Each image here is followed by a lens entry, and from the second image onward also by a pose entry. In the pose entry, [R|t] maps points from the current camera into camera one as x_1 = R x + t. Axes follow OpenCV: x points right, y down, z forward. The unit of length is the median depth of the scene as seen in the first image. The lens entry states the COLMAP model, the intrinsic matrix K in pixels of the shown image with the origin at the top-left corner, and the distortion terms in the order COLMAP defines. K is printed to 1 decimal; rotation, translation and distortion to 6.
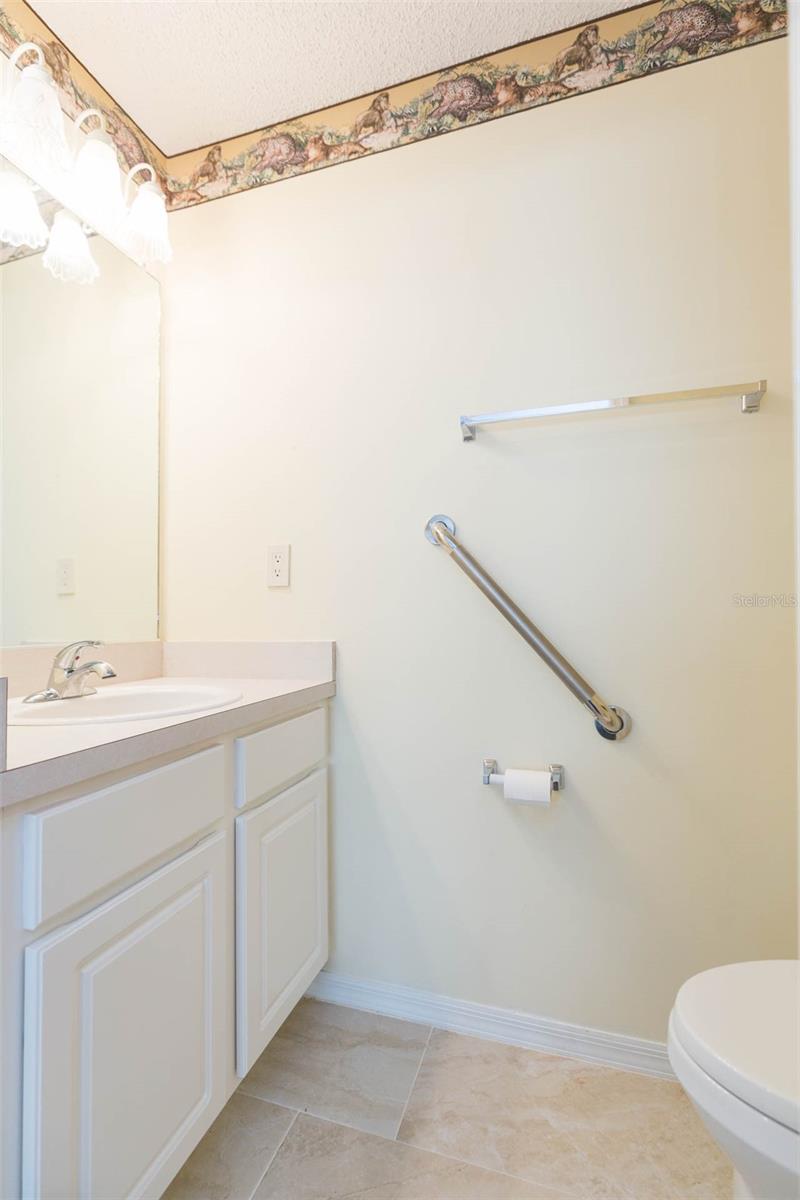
lens RADIAL K [[536.2, 0, 398.2], [0, 536.2, 601.3], [0, 0, 1]] dist [-0.000050, -0.000275]
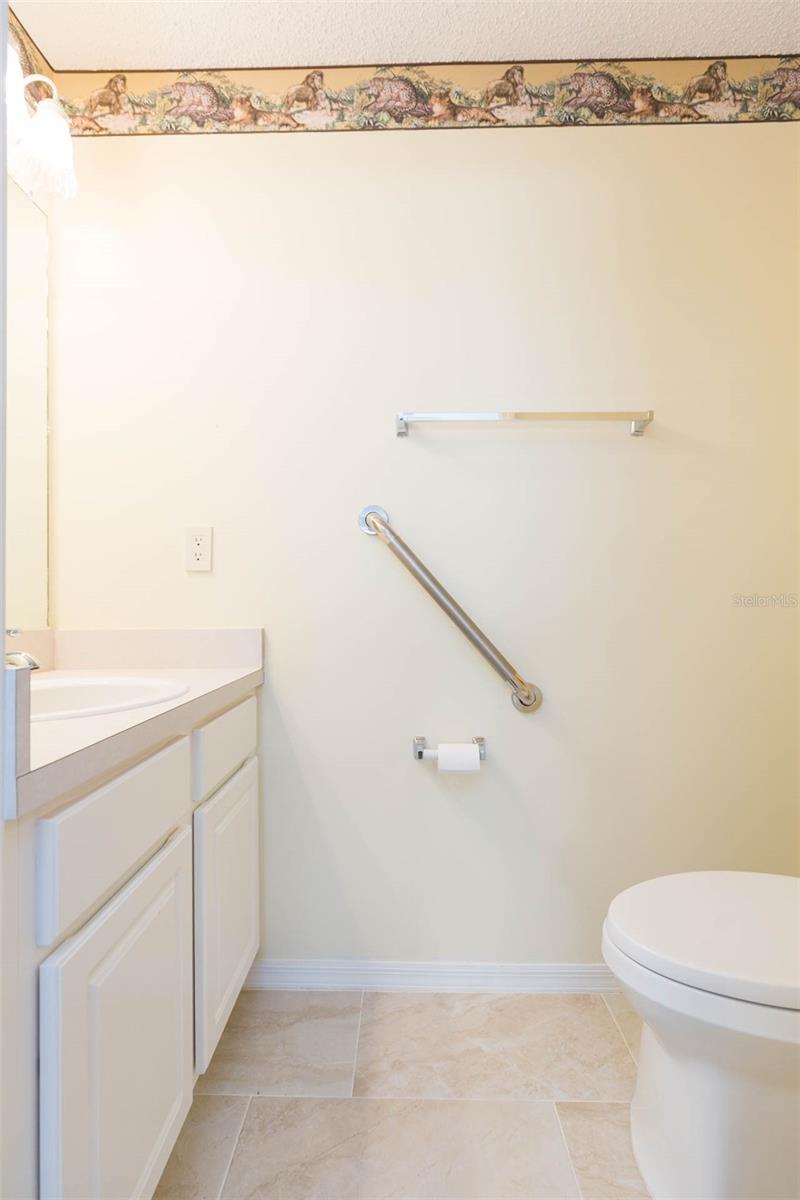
lens RADIAL K [[536.2, 0, 395.5], [0, 536.2, 604.0], [0, 0, 1]] dist [-0.000050, -0.000275]
pose [[0.958572, 0.005696, 0.284792, -0.190760], [-0.013390, 0.999596, 0.025078, 0.002397], [-0.284534, -0.027852, 0.958261, -0.010811]]
